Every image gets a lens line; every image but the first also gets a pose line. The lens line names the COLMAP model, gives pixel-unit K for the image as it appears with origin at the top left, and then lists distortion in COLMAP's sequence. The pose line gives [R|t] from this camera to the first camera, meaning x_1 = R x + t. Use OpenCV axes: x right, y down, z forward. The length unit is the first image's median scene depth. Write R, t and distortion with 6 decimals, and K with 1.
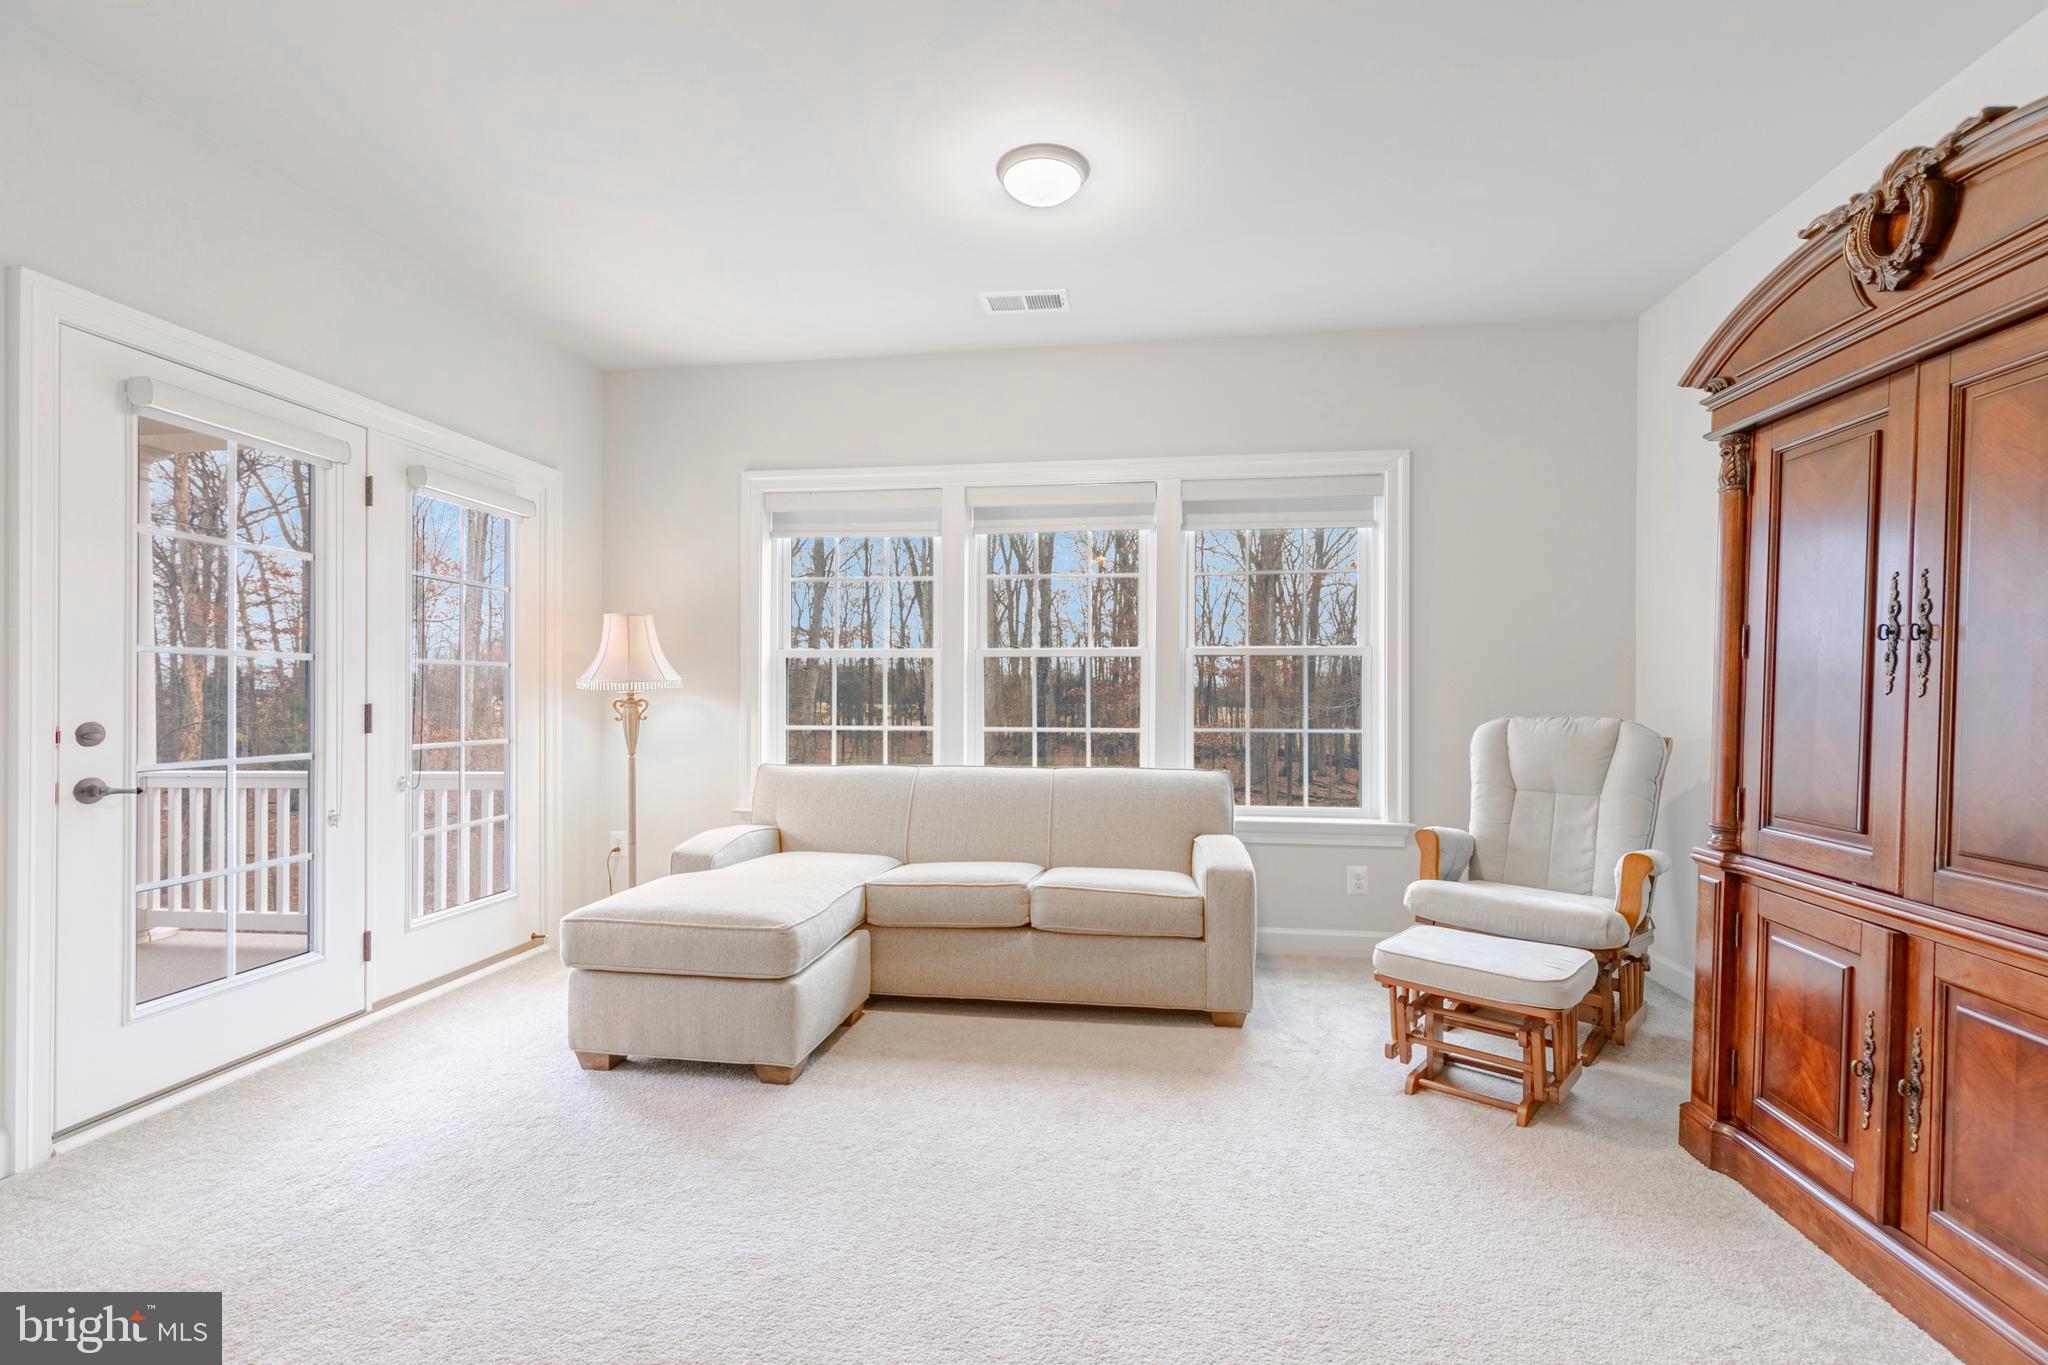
lens RADIAL K [[926.7, 0, 1017.9], [0, 926.7, 702.9], [0, 0, 1]] dist [0.011661, 0.000091]
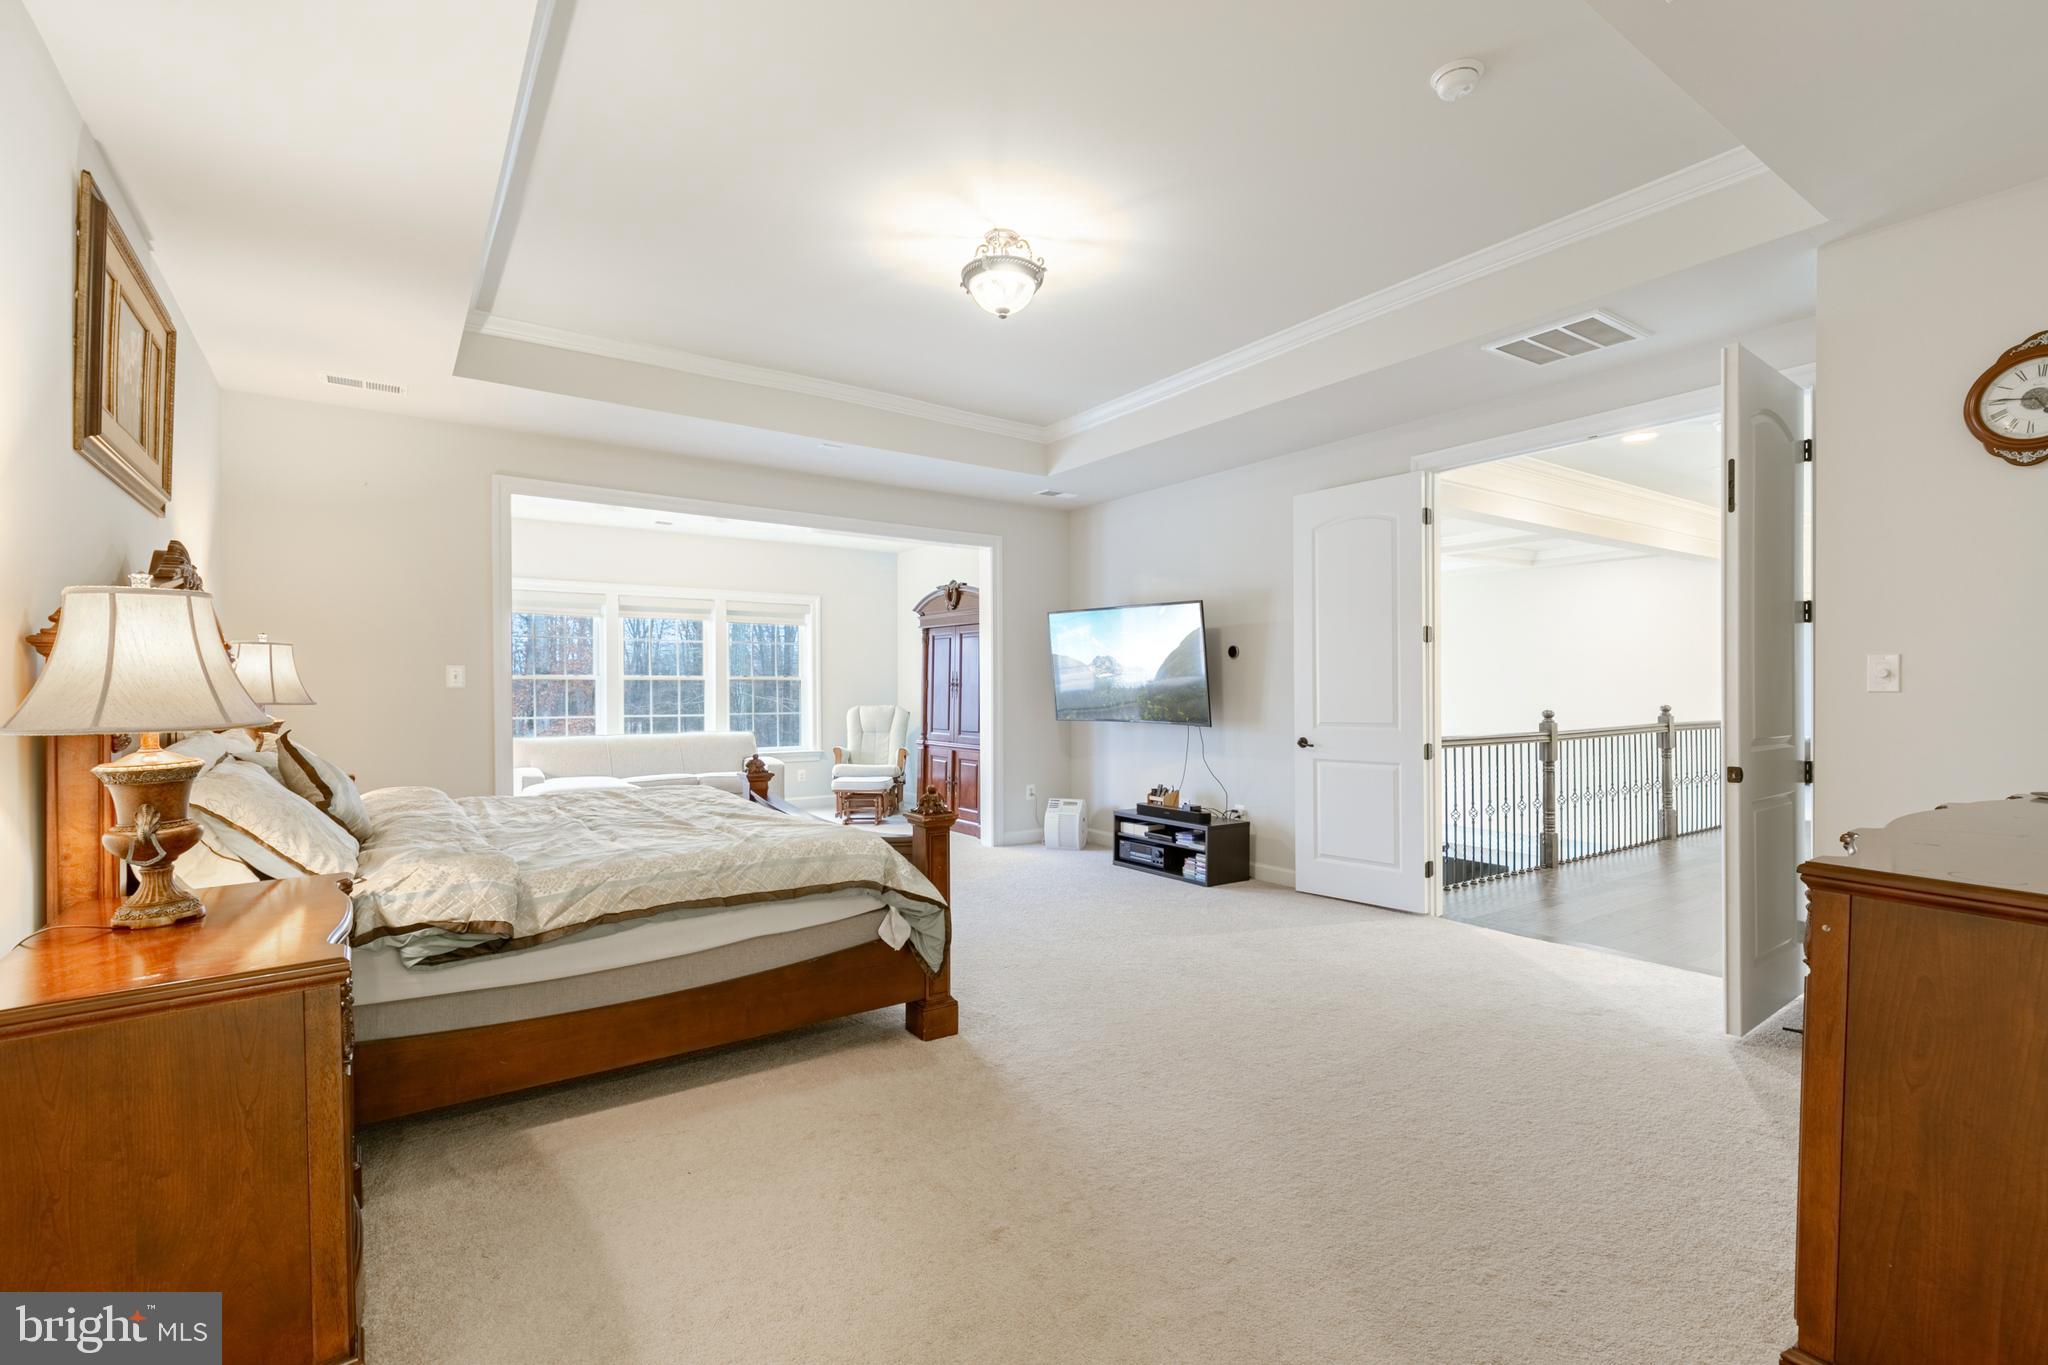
lens RADIAL K [[926.7, 0, 1031.3], [0, 926.7, 685.5], [0, 0, 1]] dist [0.011661, 0.000091]
pose [[0.723638, -0.000807, 0.690180, -0.906187], [0.008754, 0.999930, -0.008009, -0.015444], [-0.690125, 0.011837, 0.723594, -1.205528]]
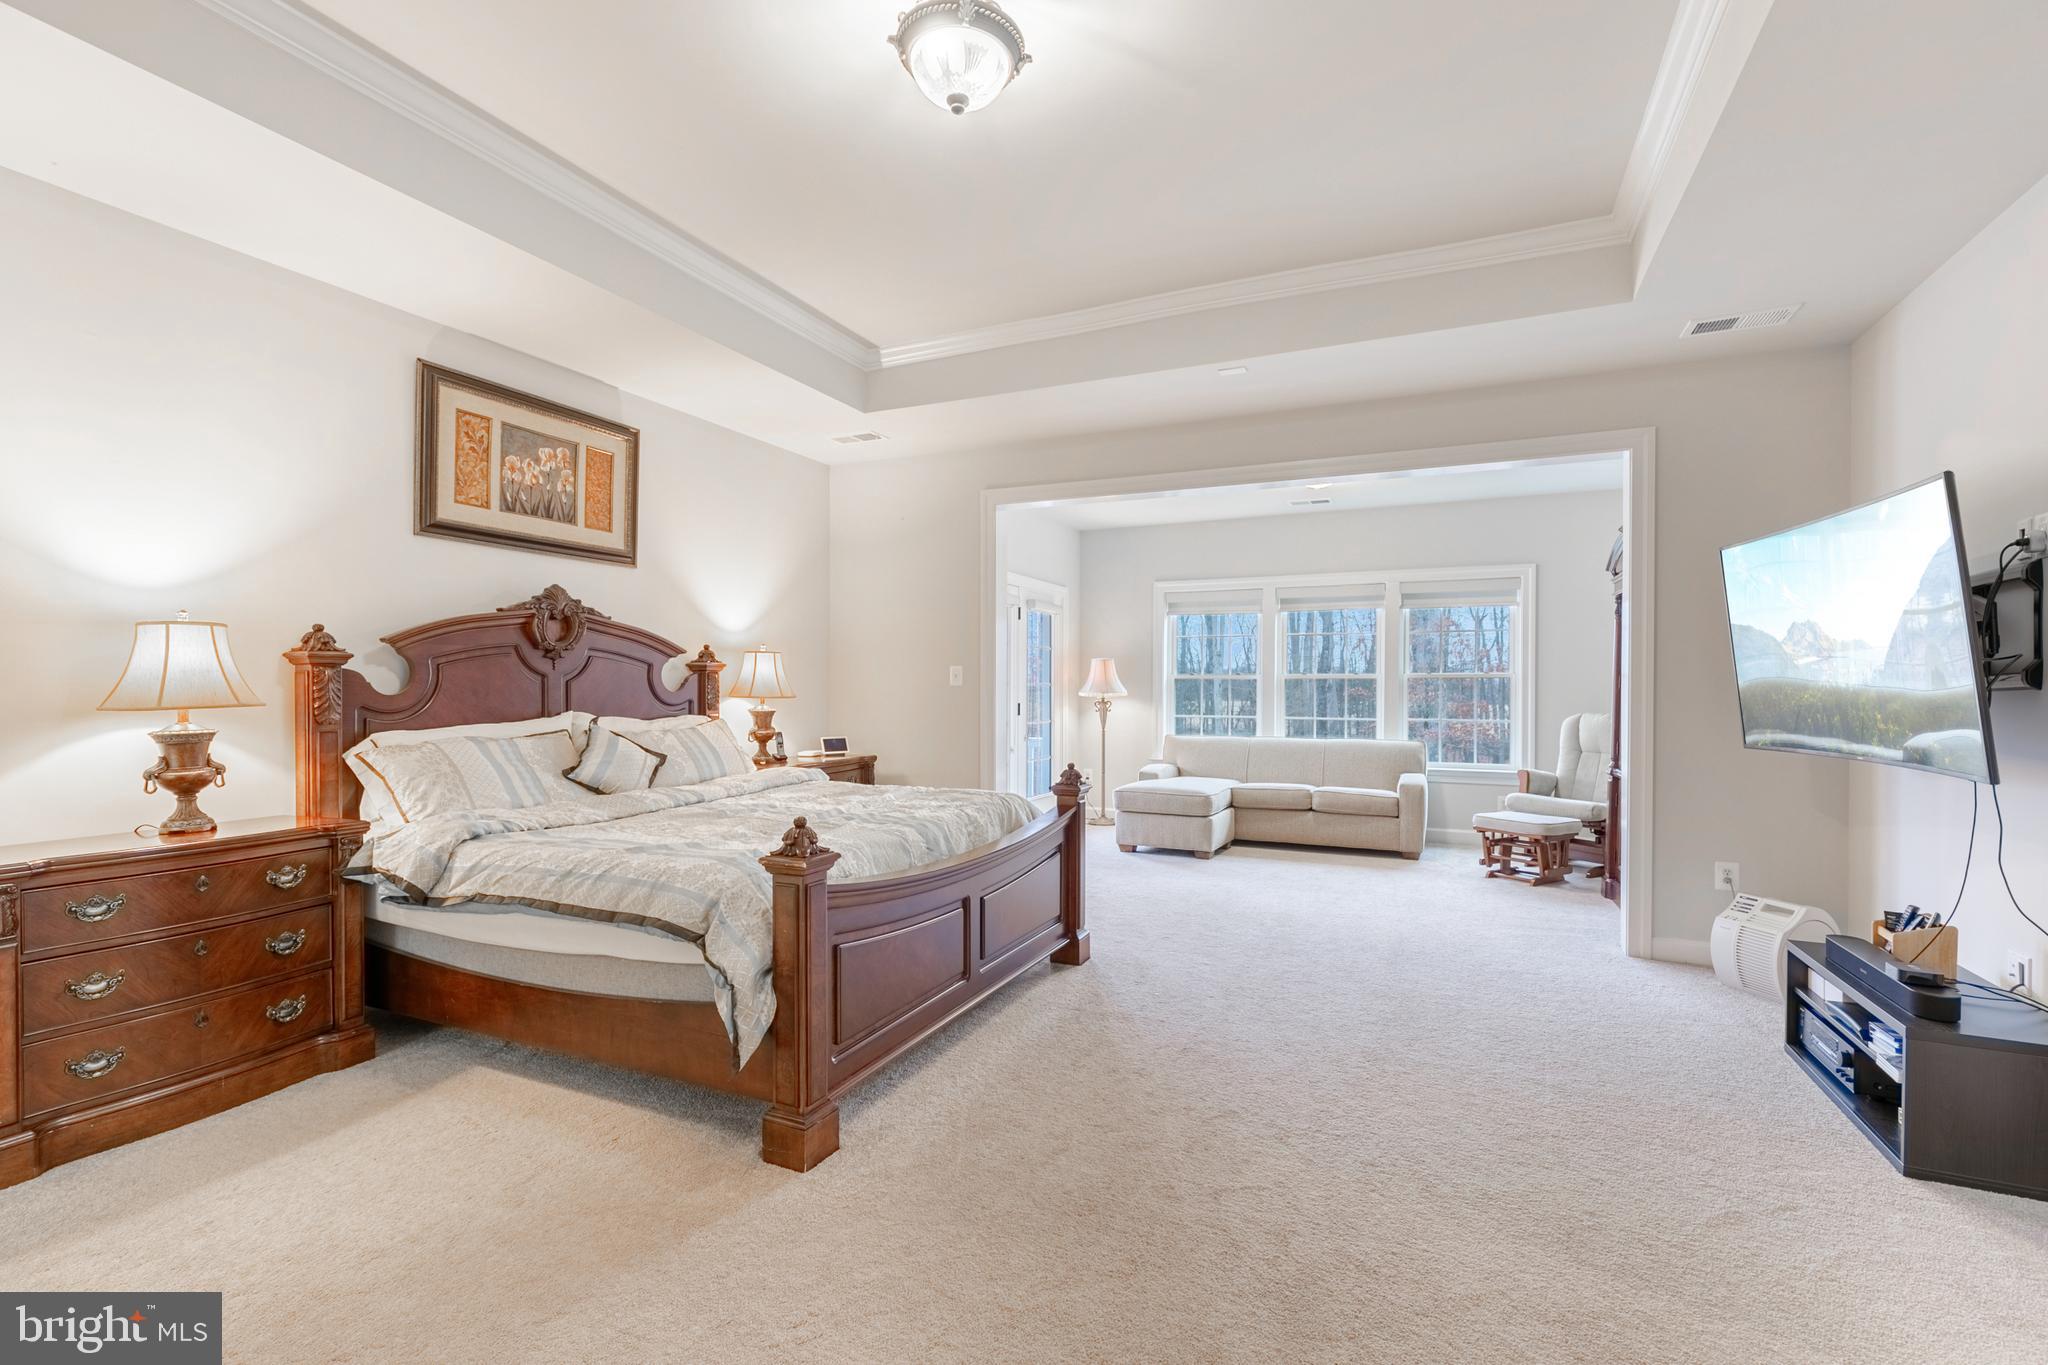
lens RADIAL K [[926.7, 0, 1015.3], [0, 926.7, 699.0], [0, 0, 1]] dist [0.011661, 0.000091]
pose [[0.956951, 0.003525, -0.290228, -0.017821], [-0.003295, 0.999994, 0.001282, -0.011407], [0.290230, -0.000271, 0.956957, -1.070099]]
